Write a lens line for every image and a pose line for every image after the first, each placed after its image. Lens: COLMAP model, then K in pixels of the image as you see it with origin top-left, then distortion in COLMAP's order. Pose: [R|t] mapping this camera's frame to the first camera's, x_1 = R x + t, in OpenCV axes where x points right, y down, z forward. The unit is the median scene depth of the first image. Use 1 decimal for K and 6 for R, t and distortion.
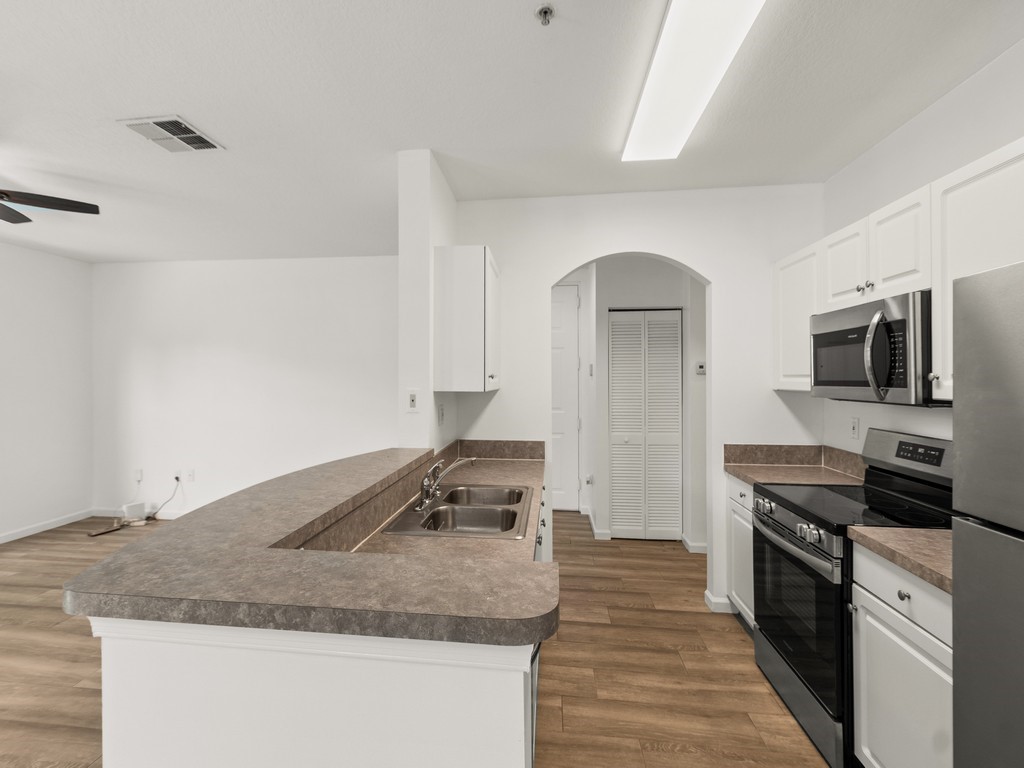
lens RADIAL K [[464.0, 0, 495.3], [0, 464.0, 377.8], [0, 0, 1]] dist [0.001811, -0.000272]
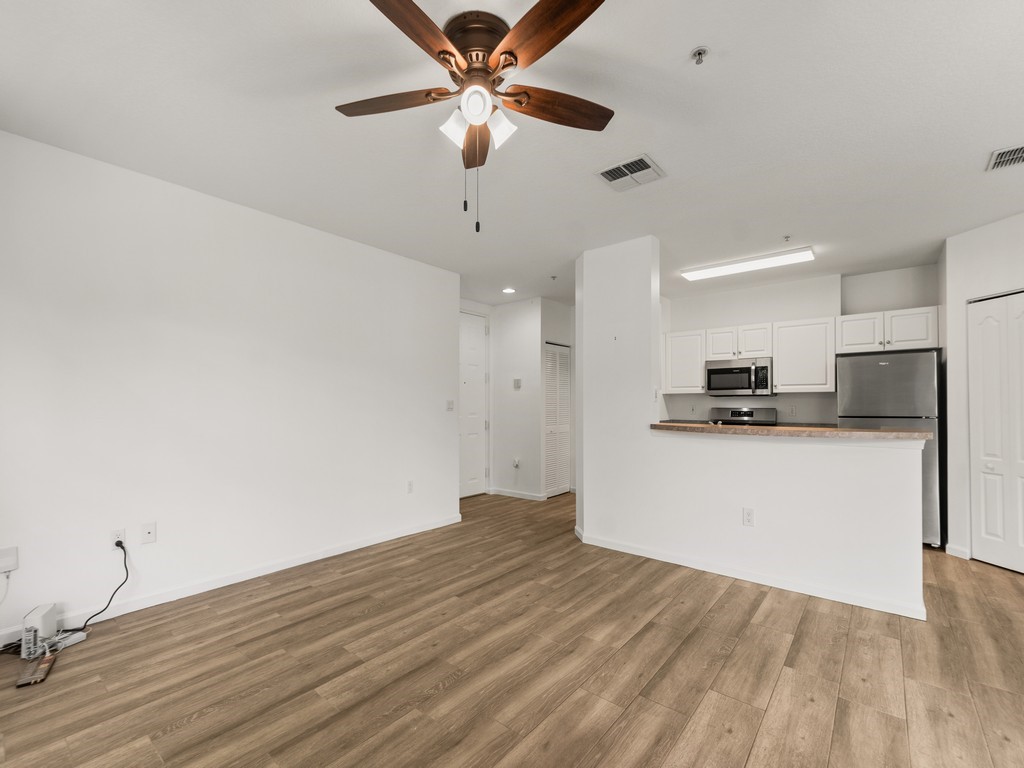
lens RADIAL K [[449.7, 0, 497.5], [0, 449.7, 400.1], [0, 0, 1]] dist [0.002014, -0.000686]
pose [[0.554675, 0.007093, 0.832037, -1.841734], [-0.001226, 0.999970, -0.007707, 0.086013], [-0.832066, 0.003255, 0.554667, 0.617862]]
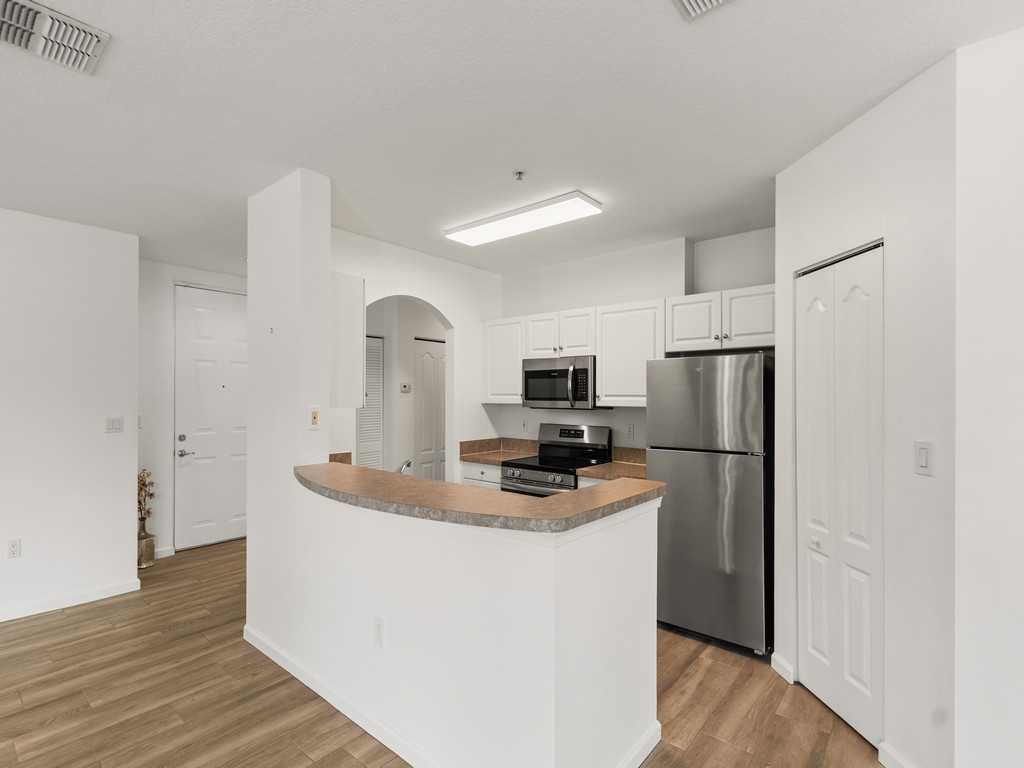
lens RADIAL K [[499.3, 0, 498.3], [0, 499.3, 392.8], [0, 0, 1]] dist [0.003856, -0.000055]
pose [[0.557072, 0.005796, 0.830444, -0.905722], [-0.004435, 0.999982, -0.004004, -0.003481], [-0.830452, -0.001453, 0.557088, 0.052456]]
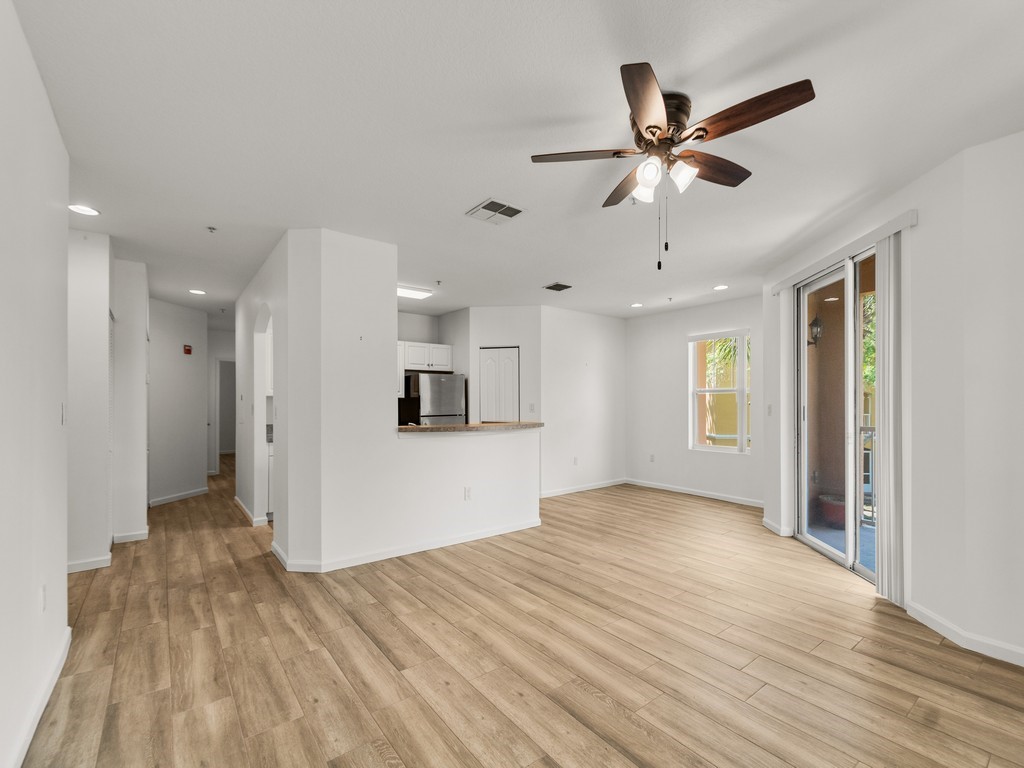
lens RADIAL K [[449.7, 0, 497.5], [0, 449.7, 400.1], [0, 0, 1]] dist [0.002014, -0.000686]
pose [[-0.687793, 0.009157, 0.725849, -1.675682], [0.002585, 0.999945, -0.010166, 0.074244], [-0.725903, -0.005115, -0.687778, 1.915081]]
